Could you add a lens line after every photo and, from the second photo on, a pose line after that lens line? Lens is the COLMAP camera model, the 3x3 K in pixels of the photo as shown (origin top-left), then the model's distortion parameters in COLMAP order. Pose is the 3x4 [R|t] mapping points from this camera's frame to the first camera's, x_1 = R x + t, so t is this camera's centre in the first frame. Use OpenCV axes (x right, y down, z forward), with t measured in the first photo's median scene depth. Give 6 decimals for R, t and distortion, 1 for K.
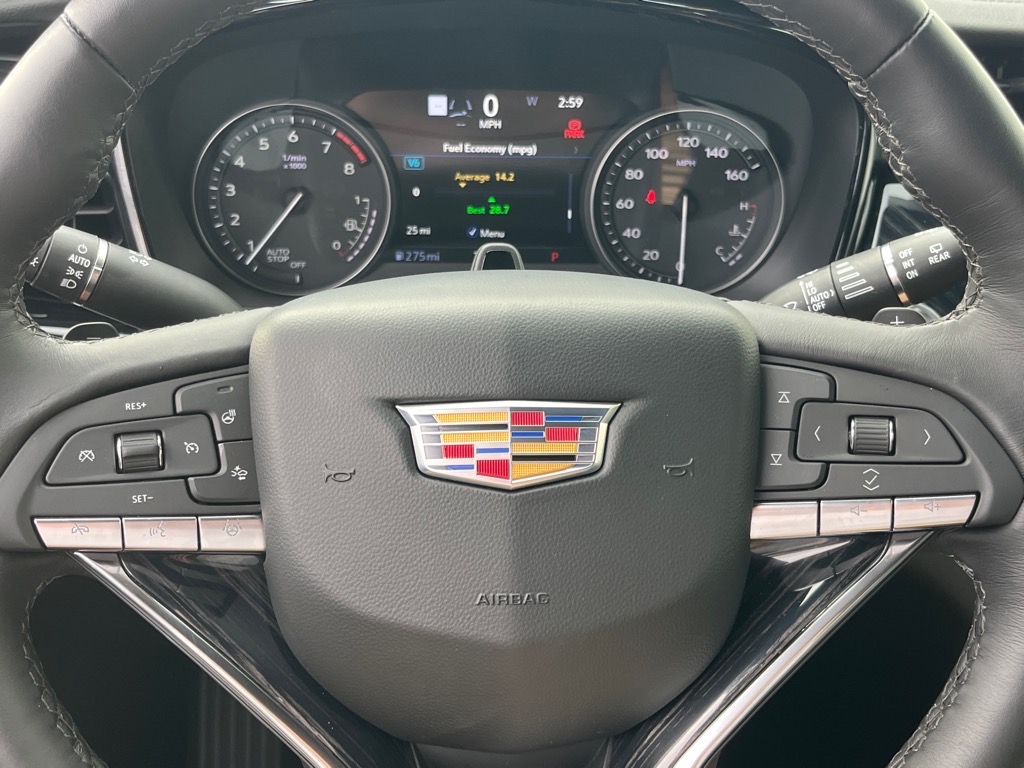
lens RADIAL K [[1124.1, 0, 511.9], [0, 1124.1, 393.0], [0, 0, 1]] dist [0.018237, 0.000000]
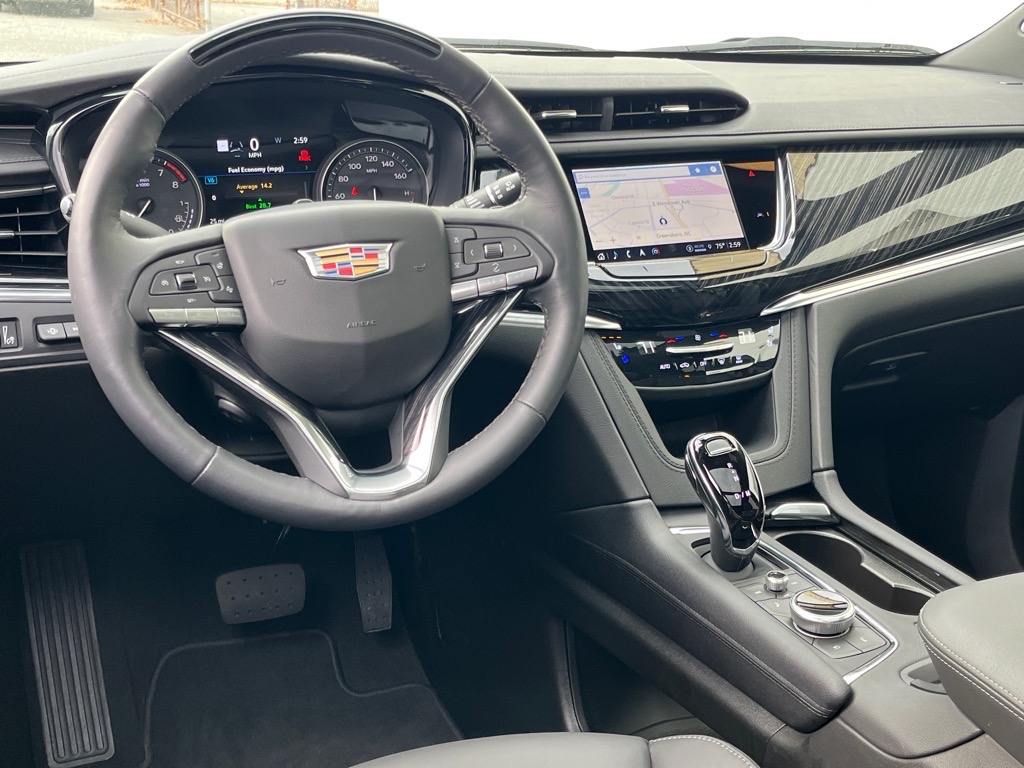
lens RADIAL K [[1228.3, 0, 510.2], [0, 1228.3, 384.6], [0, 0, 1]] dist [0.061484, 0.000000]
pose [[0.936855, -0.116833, 0.329626, -0.320920], [0.149414, 0.985910, -0.075214, 0.306984], [-0.316194, 0.119715, 0.941111, -0.850585]]
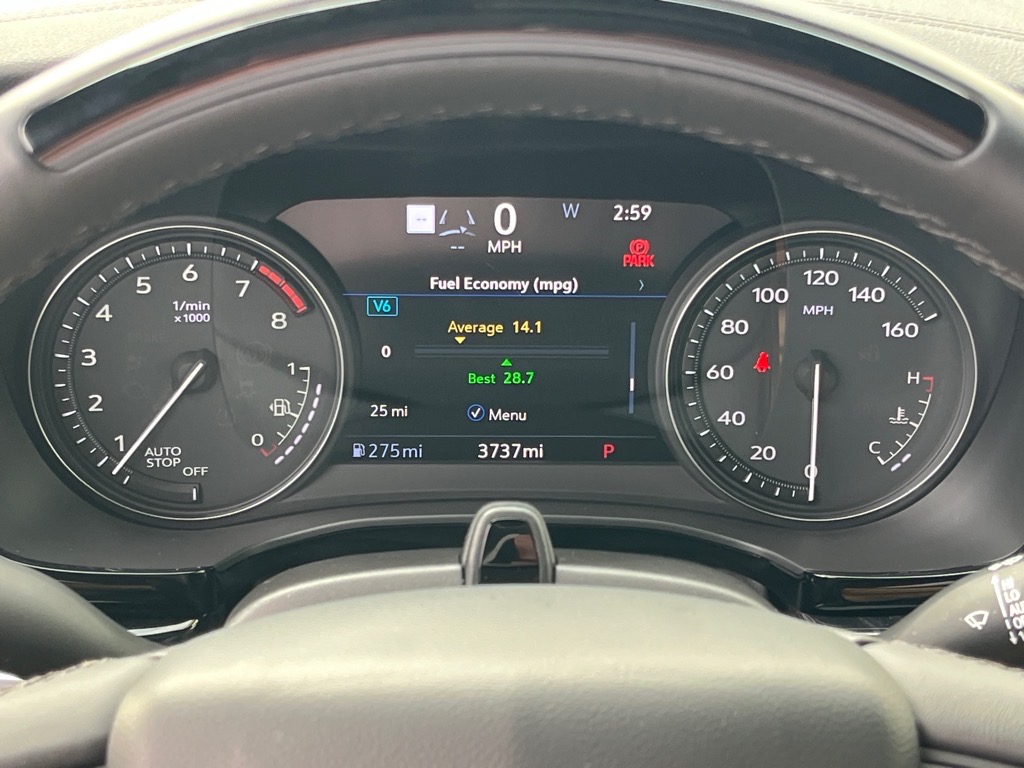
lens RADIAL K [[1877.8, 0, 514.9], [0, 1877.8, 382.4], [0, 0, 1]] dist [0.082717, 0.000000]
pose [[0.999727, 0.001601, -0.023296, 0.011438], [-0.002881, 0.998482, -0.055000, -0.108733], [0.023172, 0.055052, 0.998215, -0.041278]]
